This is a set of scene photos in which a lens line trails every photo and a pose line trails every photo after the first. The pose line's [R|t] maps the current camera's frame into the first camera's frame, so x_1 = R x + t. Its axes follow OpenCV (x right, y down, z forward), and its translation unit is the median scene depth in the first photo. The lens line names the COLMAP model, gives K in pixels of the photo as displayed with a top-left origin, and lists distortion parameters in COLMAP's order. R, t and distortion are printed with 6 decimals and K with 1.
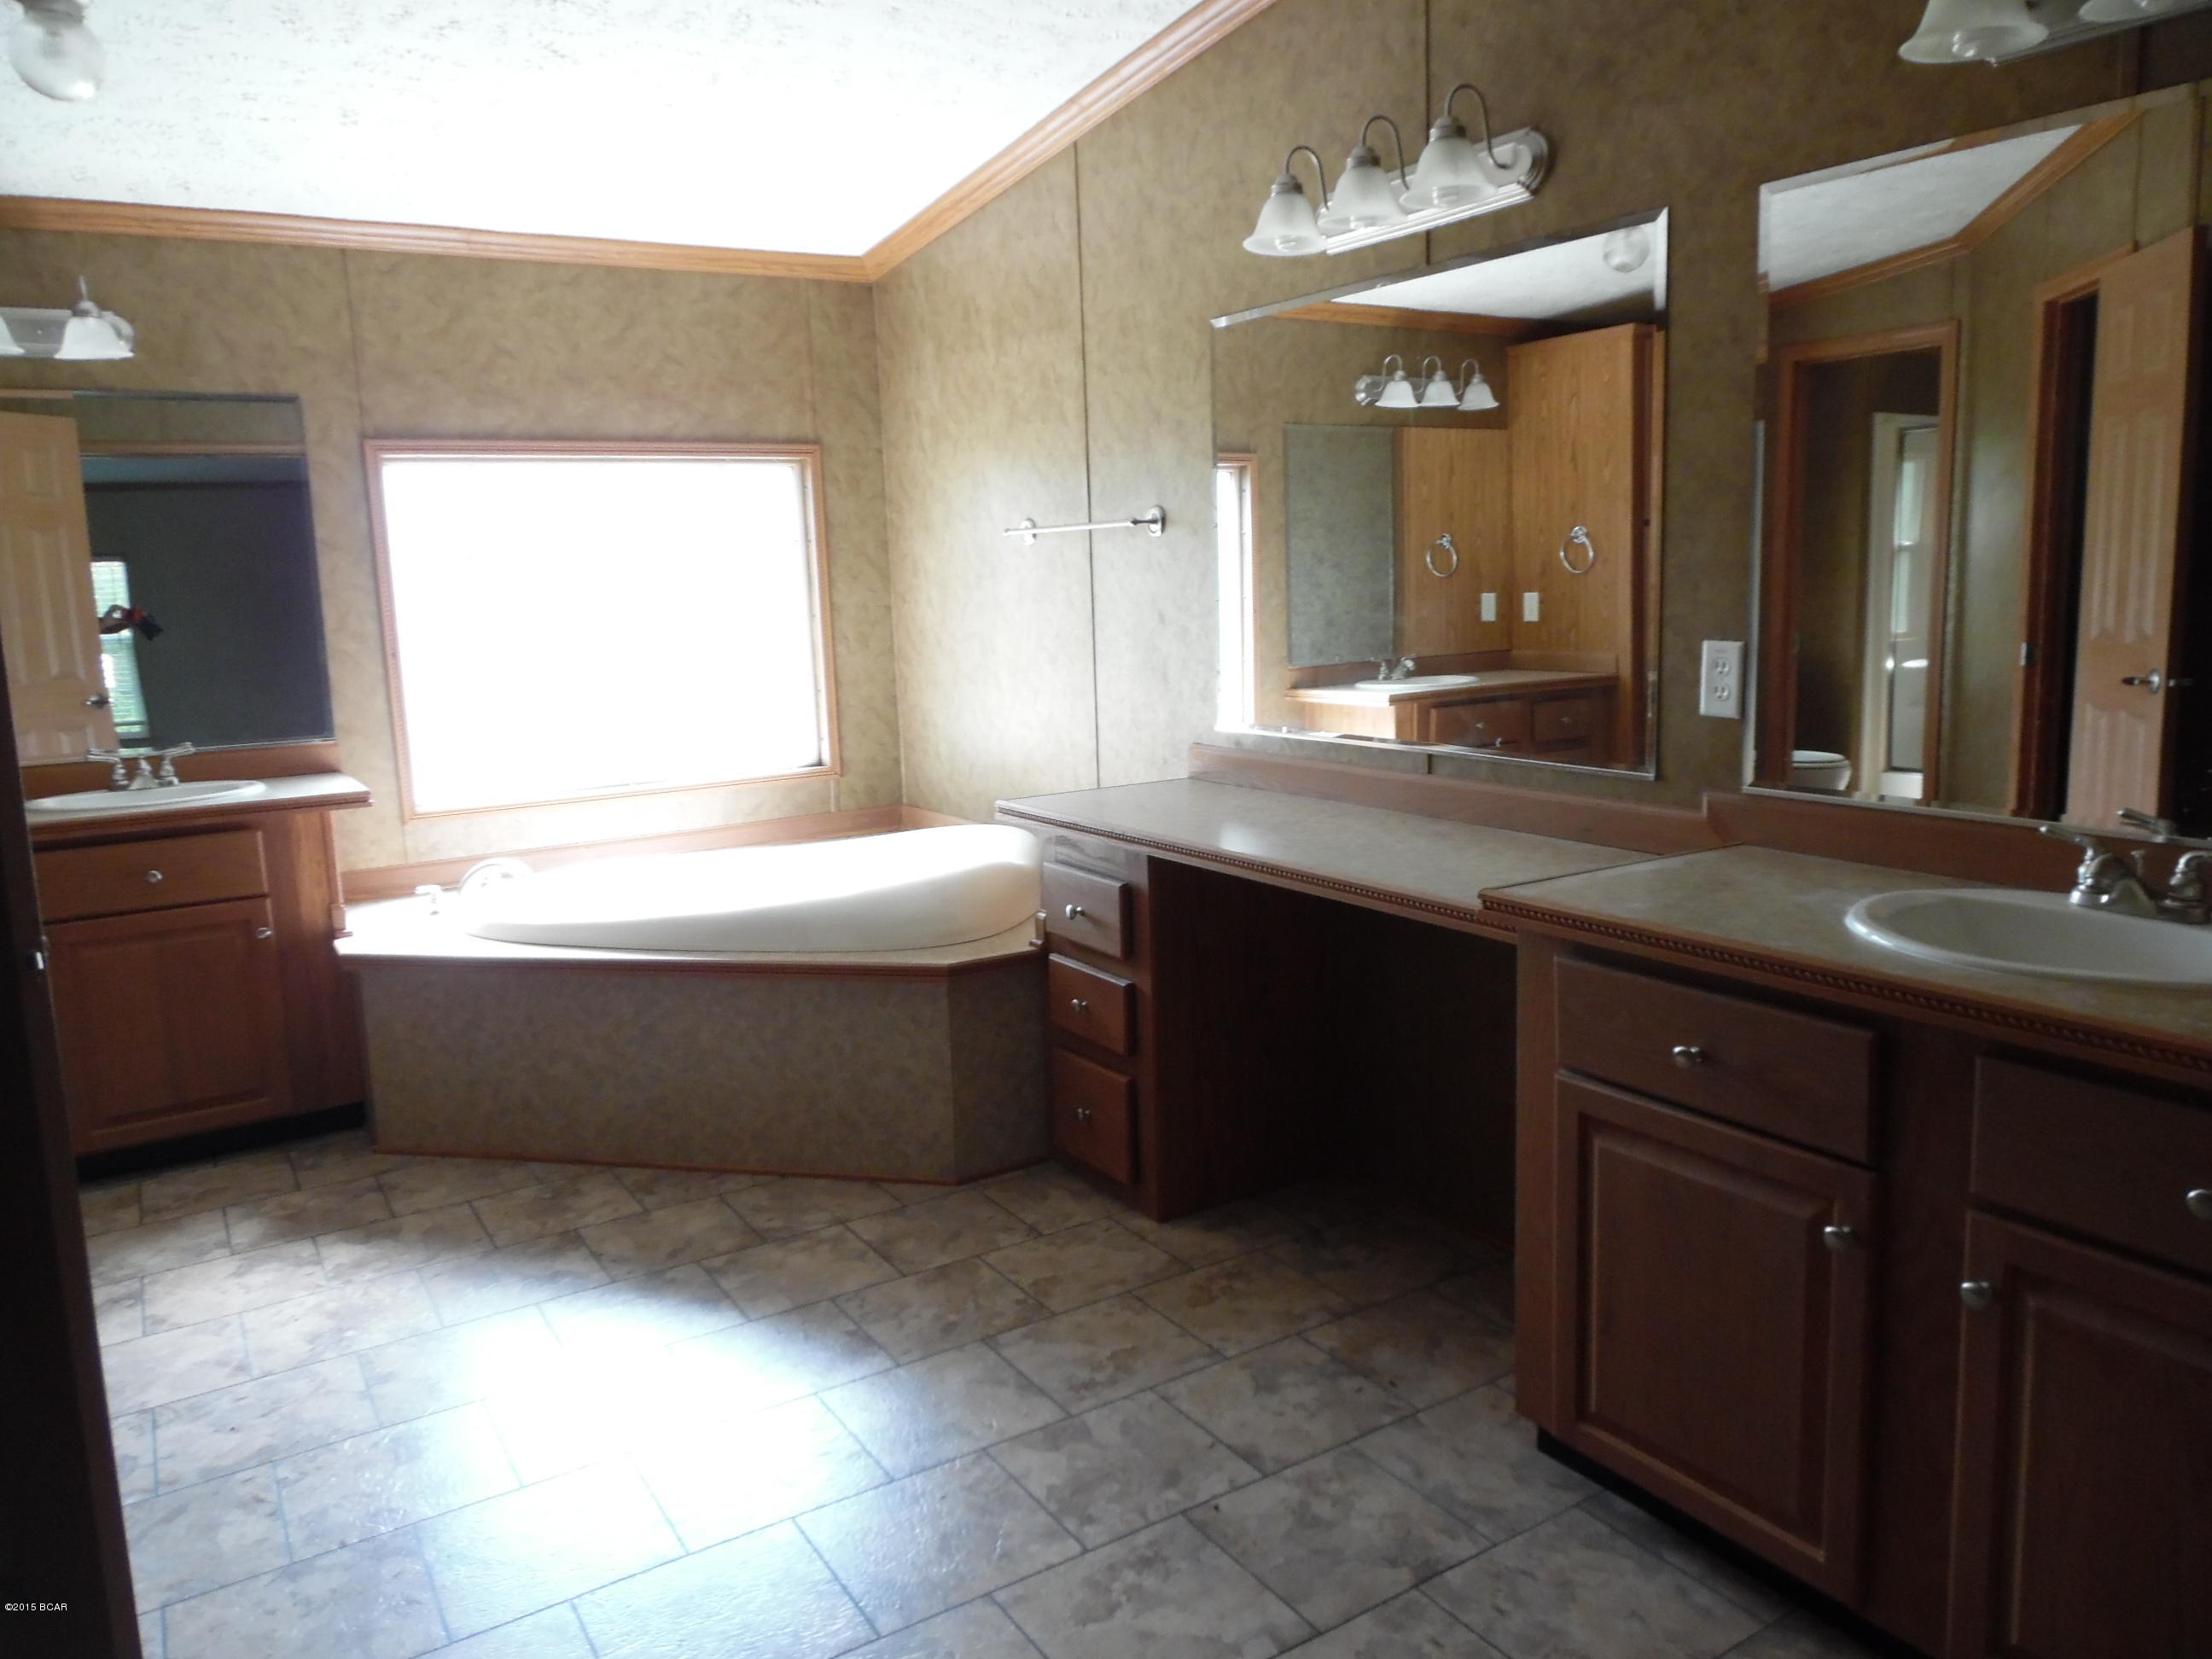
lens RADIAL K [[1566.1, 0, 1105.5], [0, 1566.1, 797.0], [0, 0, 1]] dist [0.002386, -0.023637]
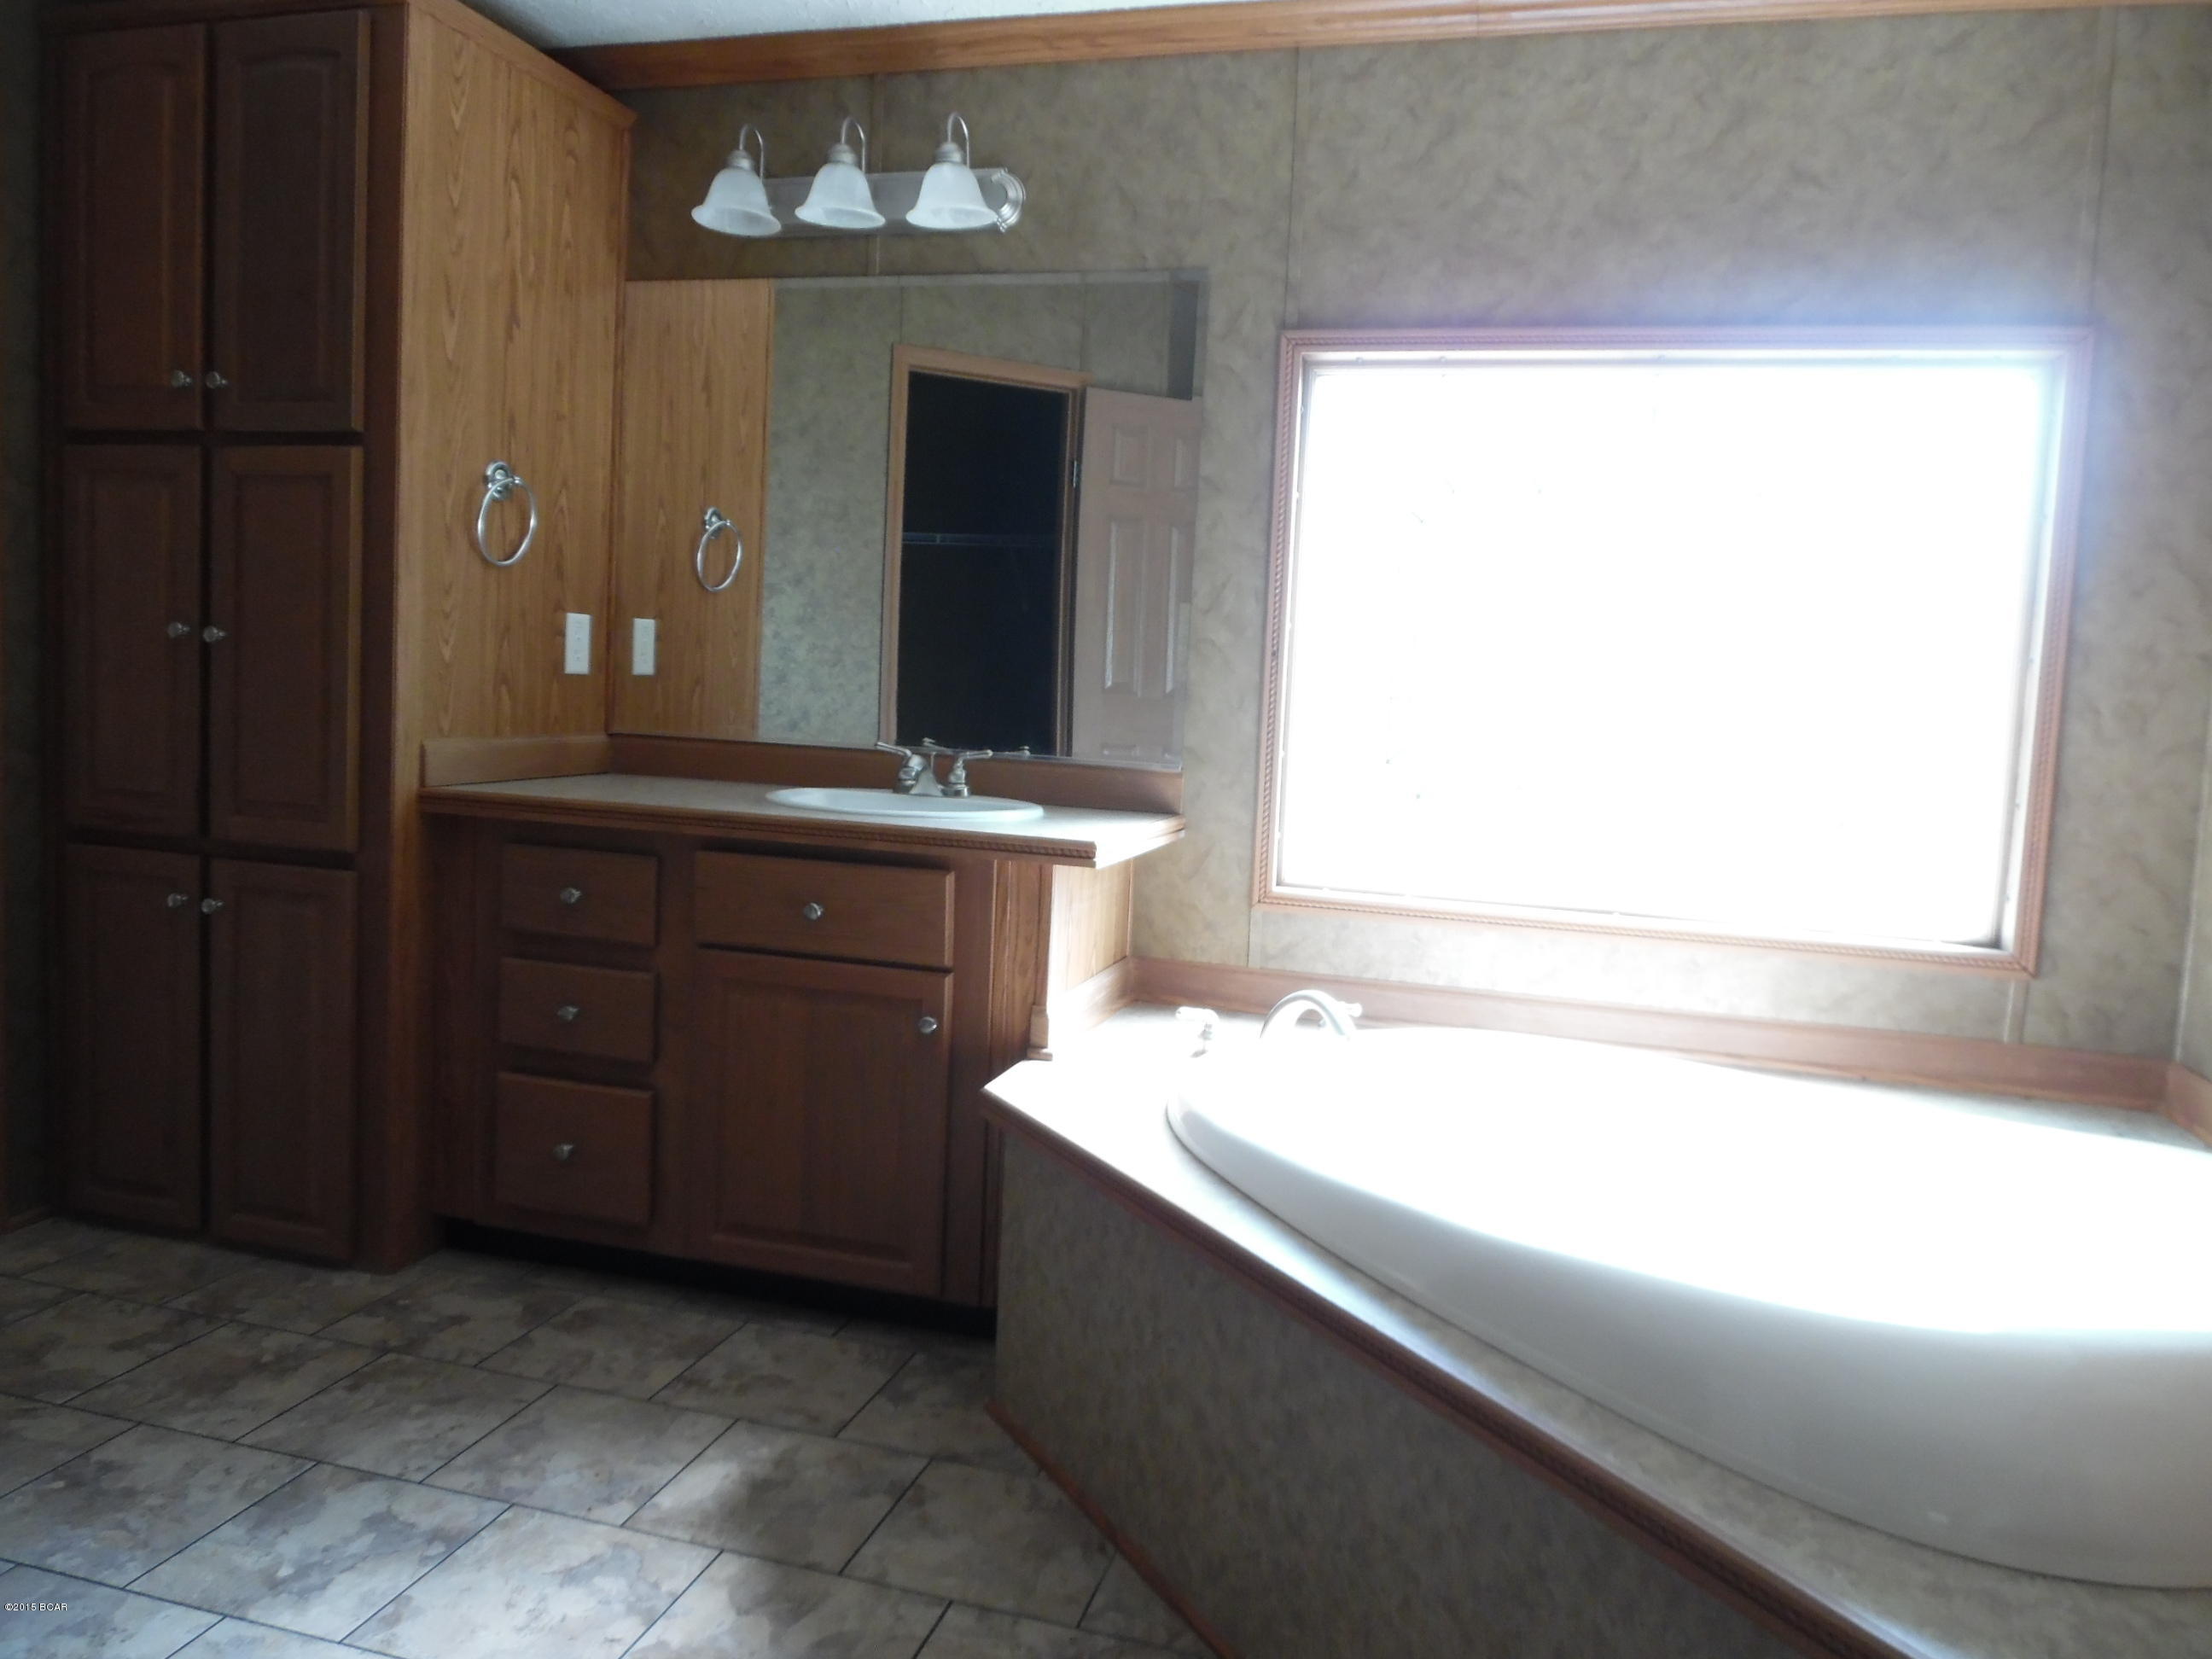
lens RADIAL K [[1566.1, 0, 1105.5], [0, 1566.1, 797.0], [0, 0, 1]] dist [0.002386, -0.023637]
pose [[0.668086, 0.132650, -0.732164, -0.007552], [-0.179734, 0.983613, 0.014202, -0.028526], [0.722050, 0.122107, 0.680980, 0.516430]]
